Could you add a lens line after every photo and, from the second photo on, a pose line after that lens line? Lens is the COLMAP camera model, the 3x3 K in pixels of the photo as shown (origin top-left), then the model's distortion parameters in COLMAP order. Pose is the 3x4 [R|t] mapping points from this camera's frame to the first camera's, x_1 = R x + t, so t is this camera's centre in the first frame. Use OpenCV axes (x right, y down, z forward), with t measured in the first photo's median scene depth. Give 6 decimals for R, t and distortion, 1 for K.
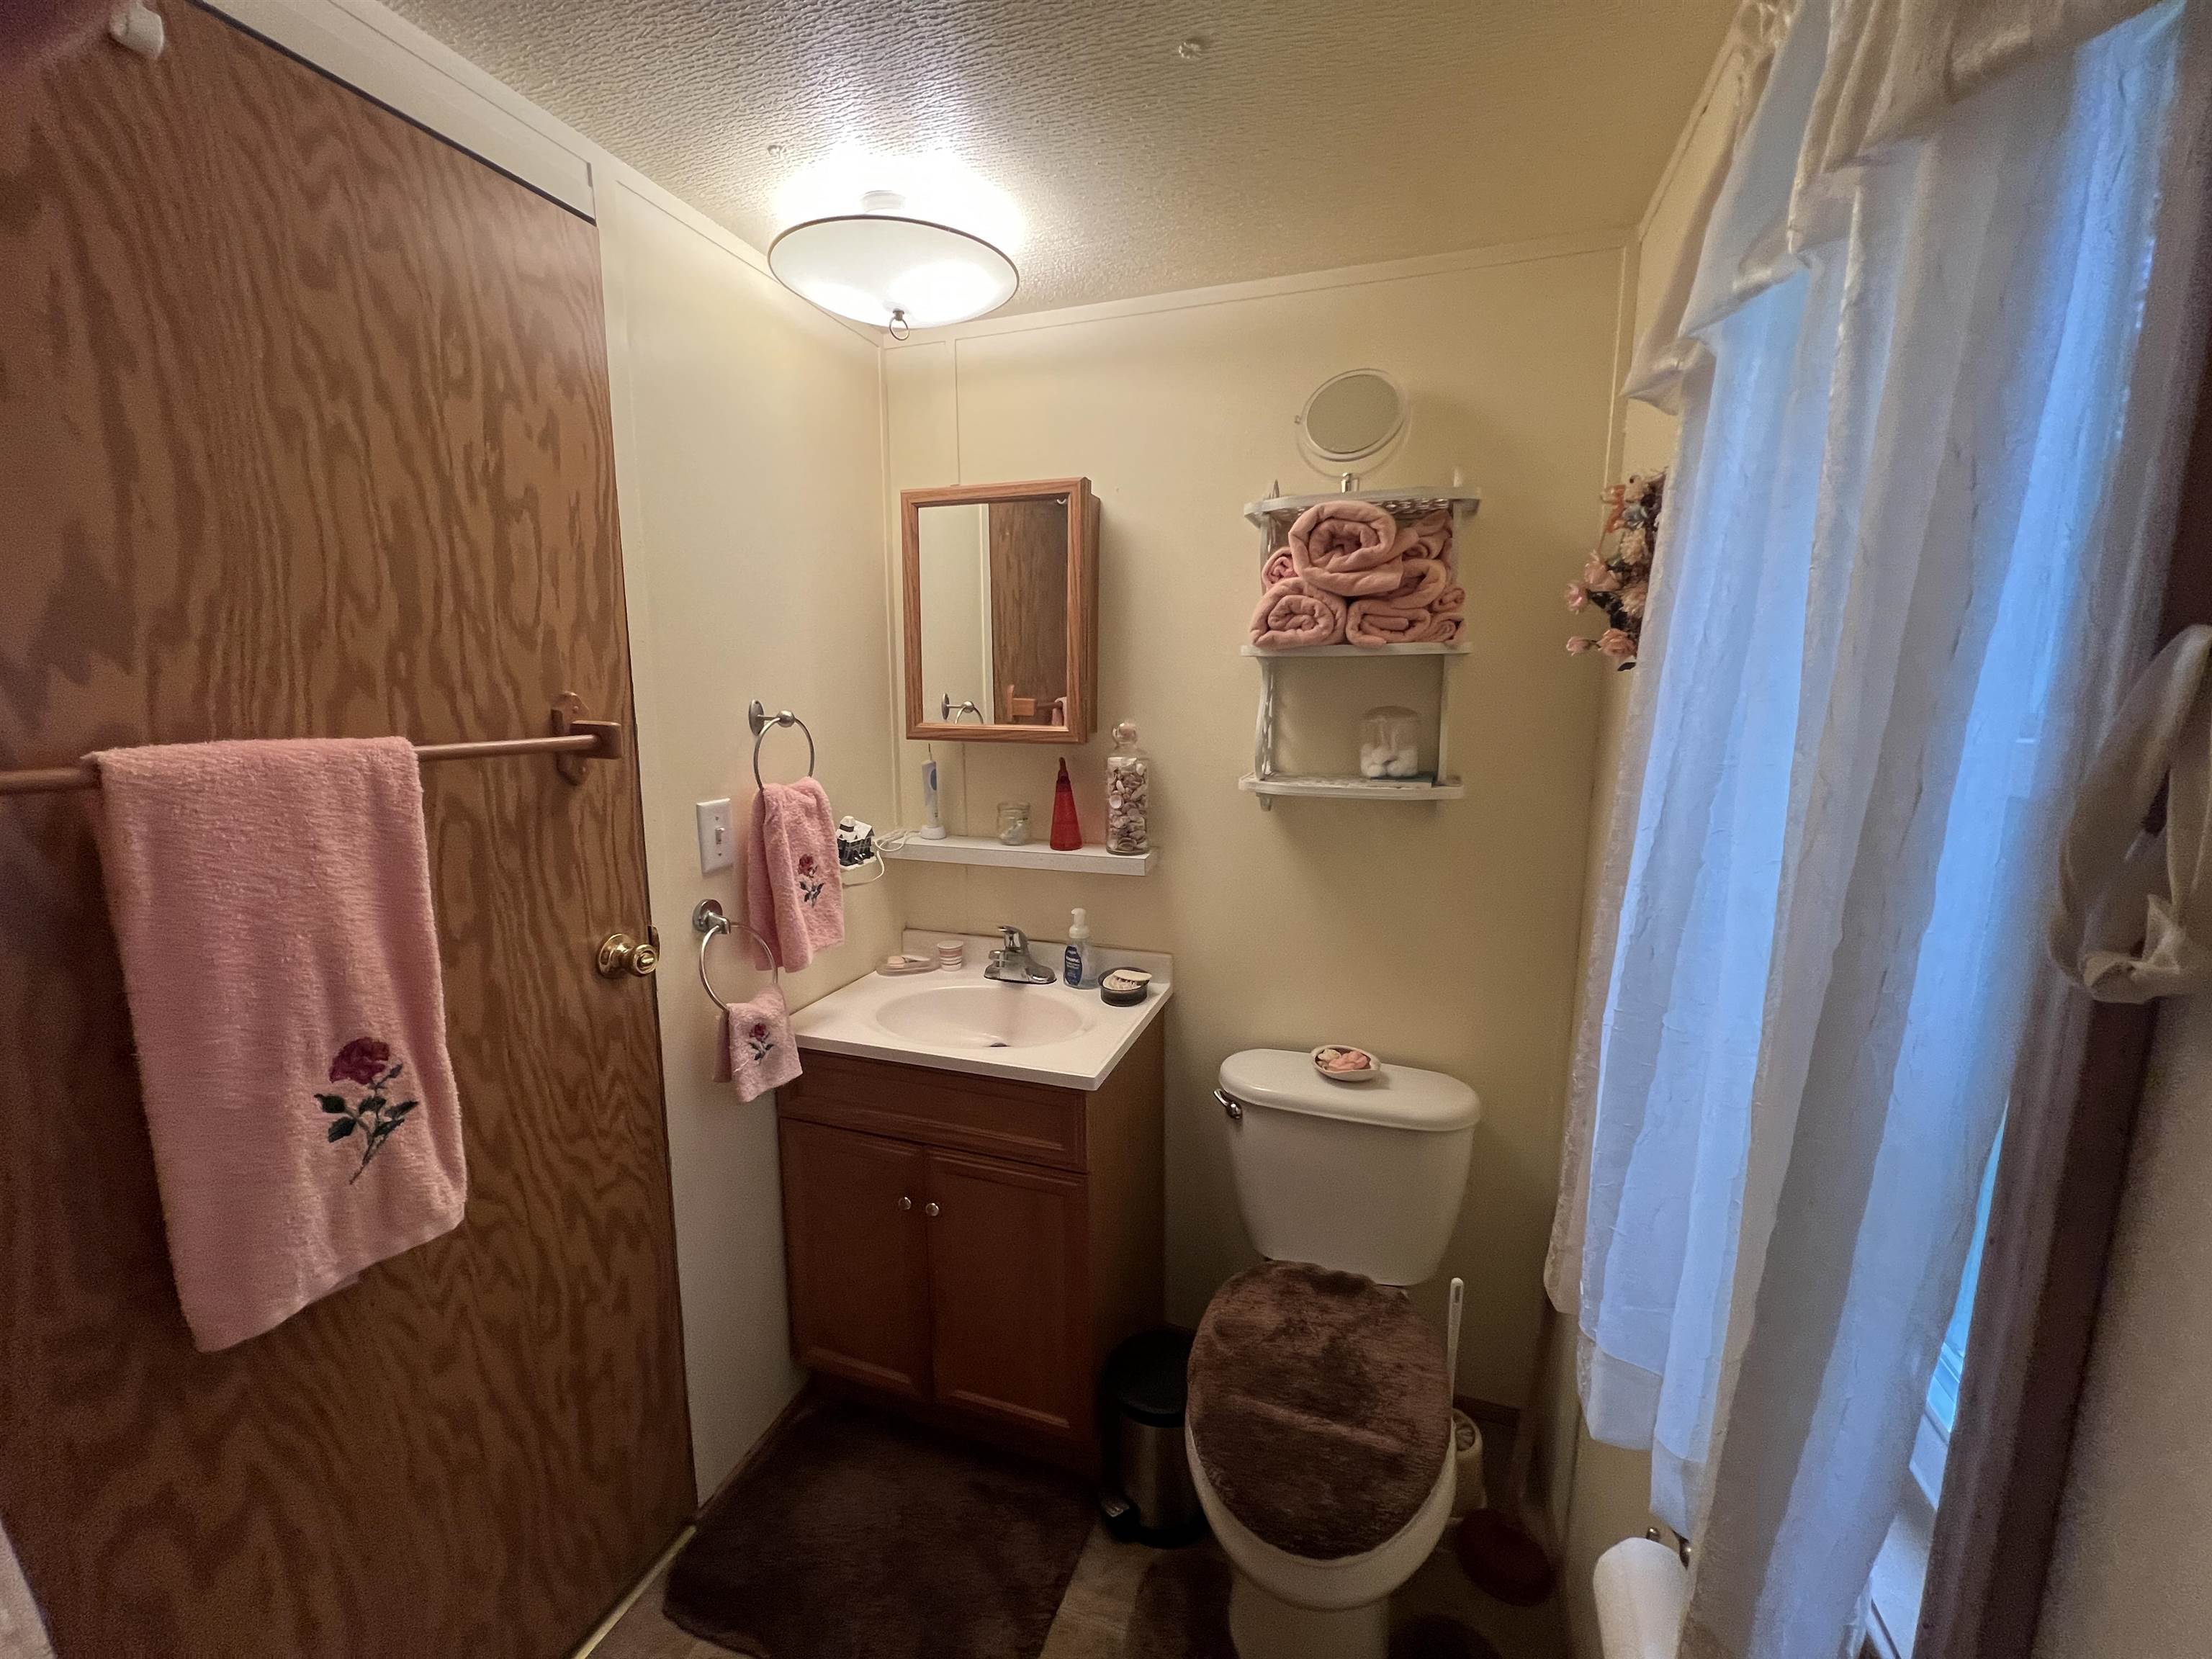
lens RADIAL K [[876.7, 0, 1106.0], [0, 876.7, 829.5], [0, 0, 1]] dist [-0.008003, 0.001259]
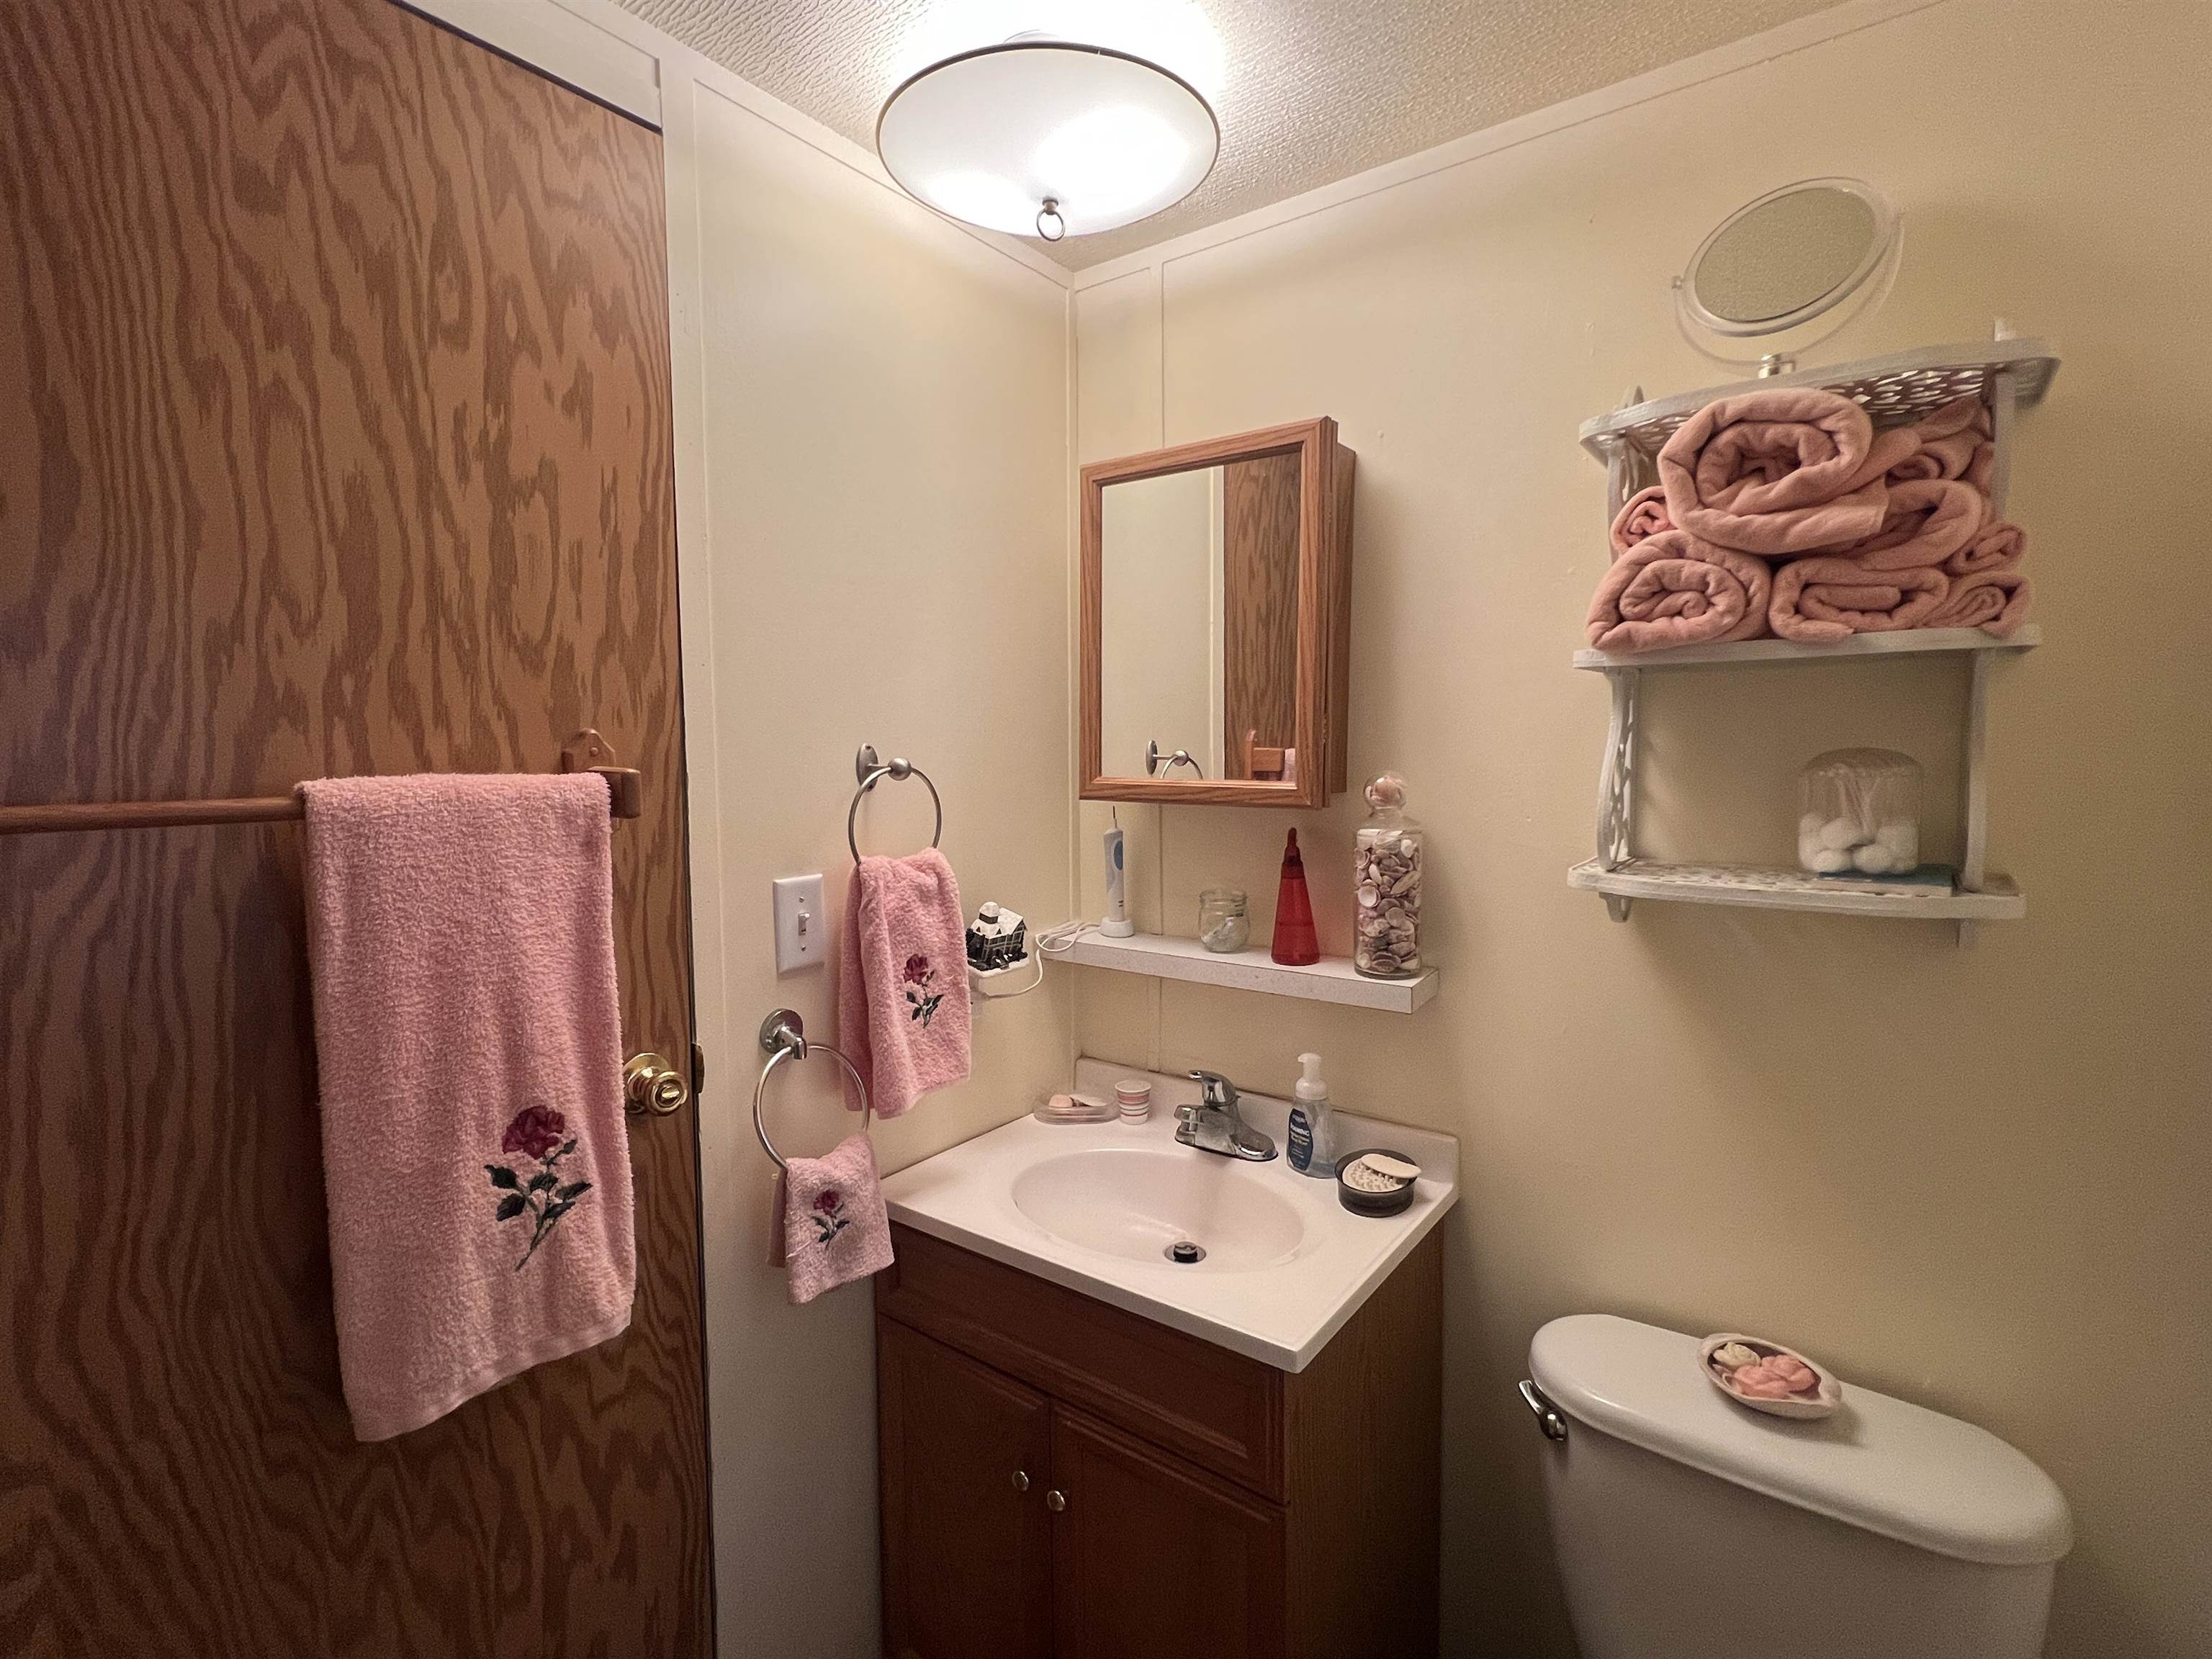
lens RADIAL K [[1029.5, 0, 1101.7], [0, 1029.5, 832.9], [0, 0, 1]] dist [-0.005456, 0.000489]
pose [[0.952817, 0.020142, -0.302877, 0.063739], [-0.043087, 0.996667, -0.069268, -0.020351], [0.300472, 0.079050, 0.950509, 0.239788]]
